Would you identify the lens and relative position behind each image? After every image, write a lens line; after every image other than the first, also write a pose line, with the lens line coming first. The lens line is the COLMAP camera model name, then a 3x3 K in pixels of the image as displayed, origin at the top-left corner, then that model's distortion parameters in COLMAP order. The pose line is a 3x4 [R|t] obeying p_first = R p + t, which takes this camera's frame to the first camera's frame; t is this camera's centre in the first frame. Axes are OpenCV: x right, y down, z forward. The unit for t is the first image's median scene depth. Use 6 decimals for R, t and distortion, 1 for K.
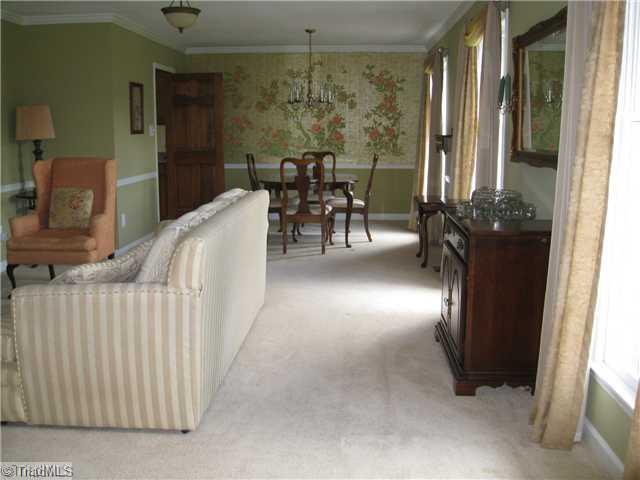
lens RADIAL K [[655.5, 0, 323.8], [0, 655.5, 235.4], [0, 0, 1]] dist [-0.115672, 0.000000]
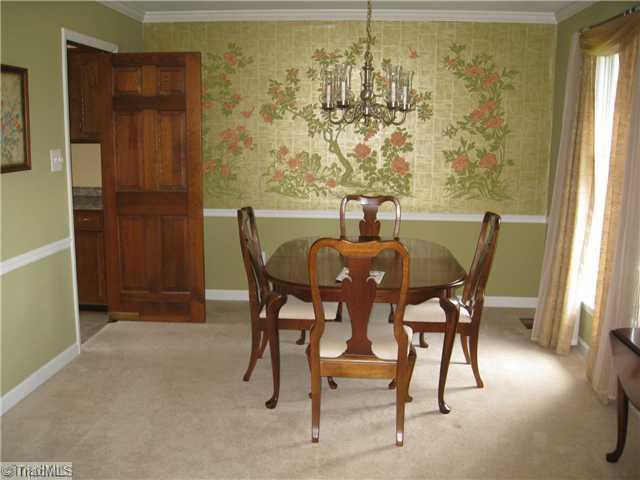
lens RADIAL K [[655.5, 0, 326.8], [0, 655.5, 257.0], [0, 0, 1]] dist [-0.115672, 0.000000]
pose [[0.999865, 0.014714, -0.007298, -0.038468], [-0.014480, 0.999411, 0.031119, -0.087360], [0.007751, -0.031009, 0.999489, 0.412397]]
